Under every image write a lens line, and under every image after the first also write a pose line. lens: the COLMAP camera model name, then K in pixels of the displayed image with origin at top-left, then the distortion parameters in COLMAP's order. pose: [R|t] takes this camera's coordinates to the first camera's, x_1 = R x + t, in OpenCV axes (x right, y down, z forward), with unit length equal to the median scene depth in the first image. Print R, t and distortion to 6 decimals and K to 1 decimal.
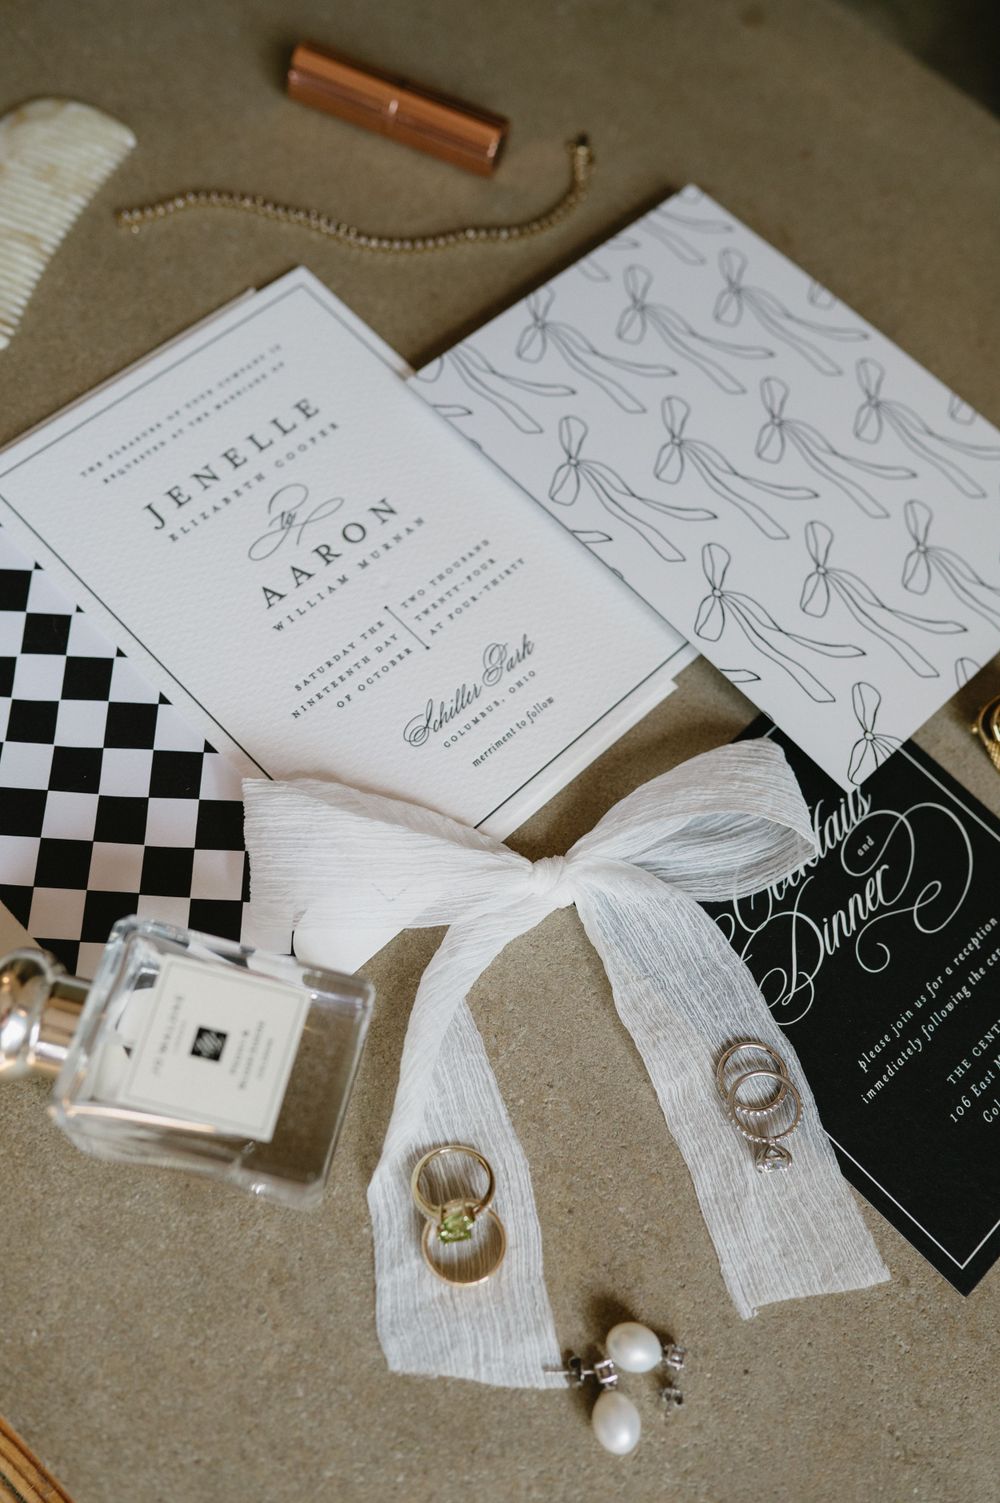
lens RADIAL K [[1444.1, 0, 528.3], [0, 1444.1, 753.2], [0, 0, 1]] dist [-0.006258, 0.017605]
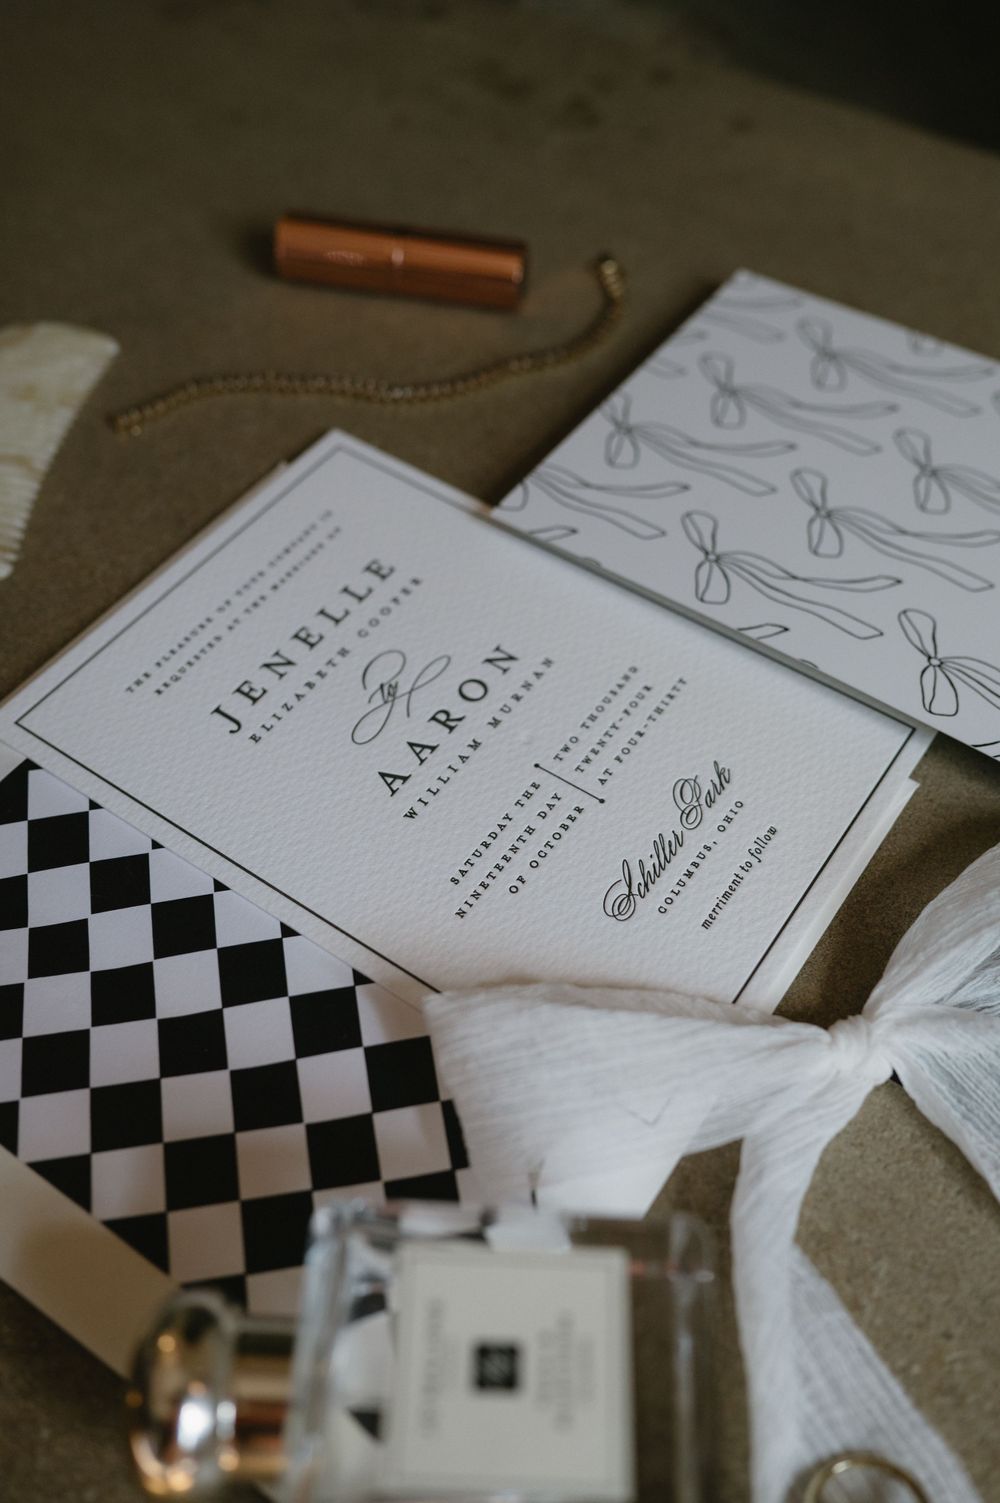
lens RADIAL K [[1444.1, 0, 528.3], [0, 1444.1, 753.2], [0, 0, 1]] dist [-0.006258, 0.017605]
pose [[0.976345, -0.212838, 0.038079, -0.132281], [0.216003, 0.952289, -0.215611, 0.061965], [0.009628, 0.218736, 0.975737, 0.231288]]
